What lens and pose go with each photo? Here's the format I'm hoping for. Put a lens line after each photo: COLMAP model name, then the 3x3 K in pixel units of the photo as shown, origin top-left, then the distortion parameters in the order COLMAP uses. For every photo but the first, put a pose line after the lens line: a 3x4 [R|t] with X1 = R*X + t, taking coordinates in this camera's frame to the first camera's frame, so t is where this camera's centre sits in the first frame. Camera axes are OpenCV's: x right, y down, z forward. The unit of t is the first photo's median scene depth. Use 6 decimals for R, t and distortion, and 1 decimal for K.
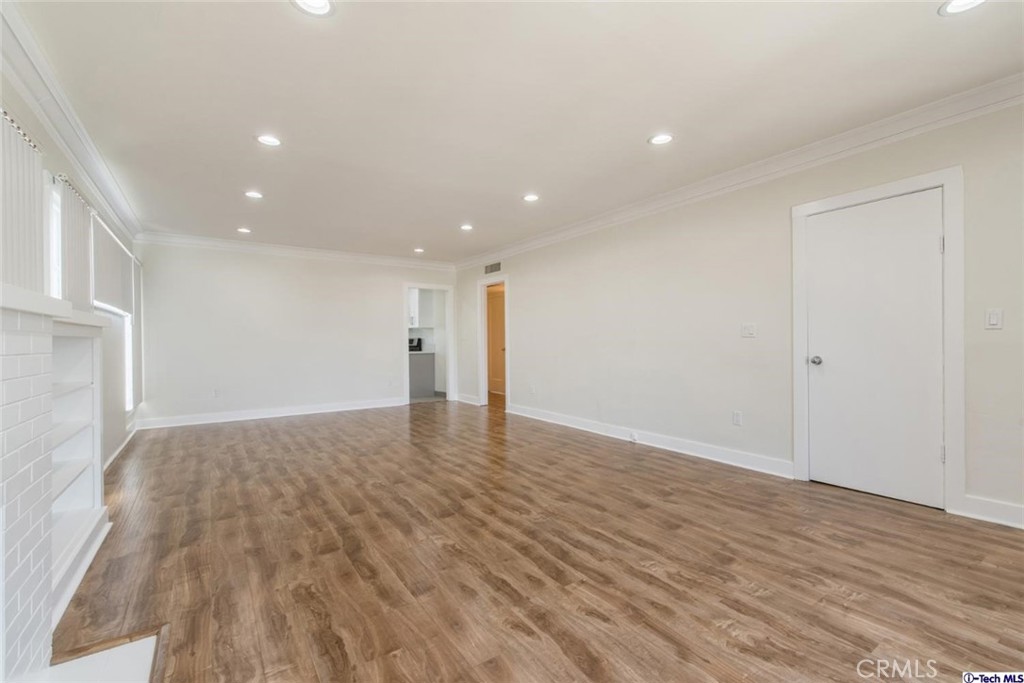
lens RADIAL K [[442.3, 0, 516.3], [0, 442.3, 341.7], [0, 0, 1]] dist [0.004565, 0.000174]
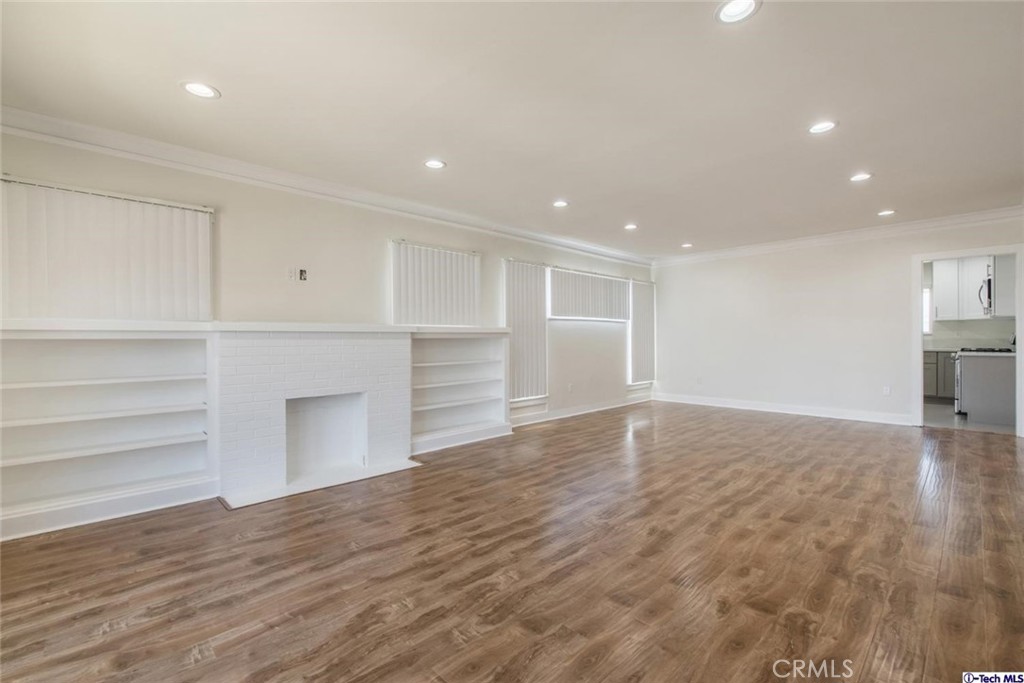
lens RADIAL K [[443.1, 0, 514.6], [0, 443.1, 342.4], [0, 0, 1]] dist [0.000025, 0.000195]
pose [[0.164613, 0.012507, -0.986279, 1.112538], [0.003571, 0.999905, 0.013276, -0.016992], [0.986352, -0.005707, 0.164552, 0.758463]]
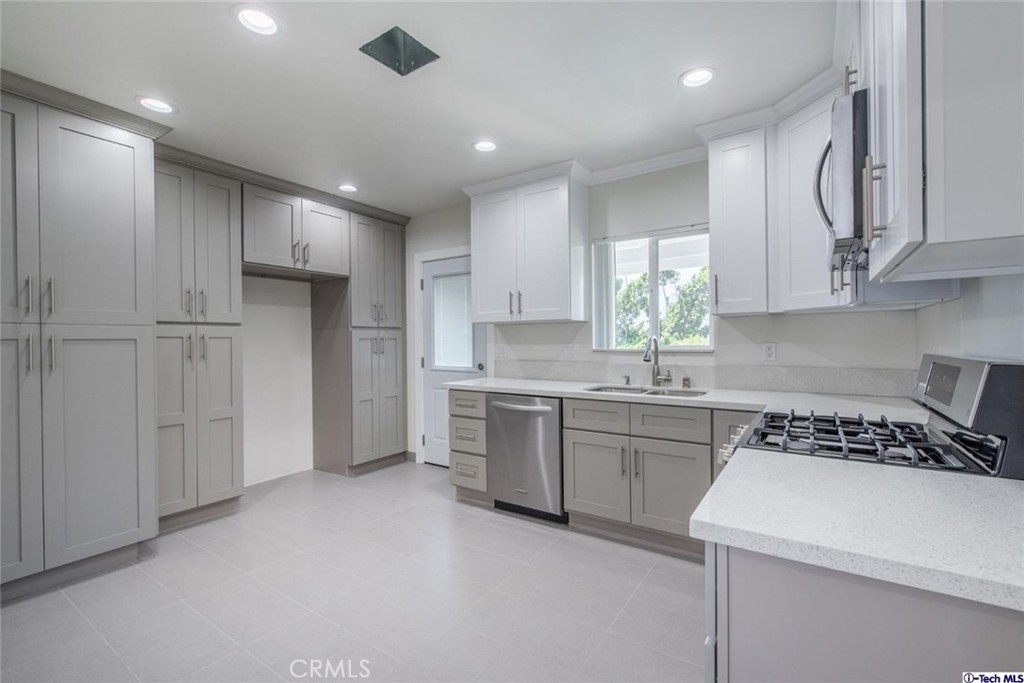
lens RADIAL K [[443.1, 0, 514.6], [0, 443.1, 342.4], [0, 0, 1]] dist [0.000025, 0.000195]
pose [[0.364573, 0.005354, -0.931159, -0.631570], [0.003908, 0.999966, 0.007280, -0.058753], [0.931167, -0.006293, 0.364539, 3.325683]]
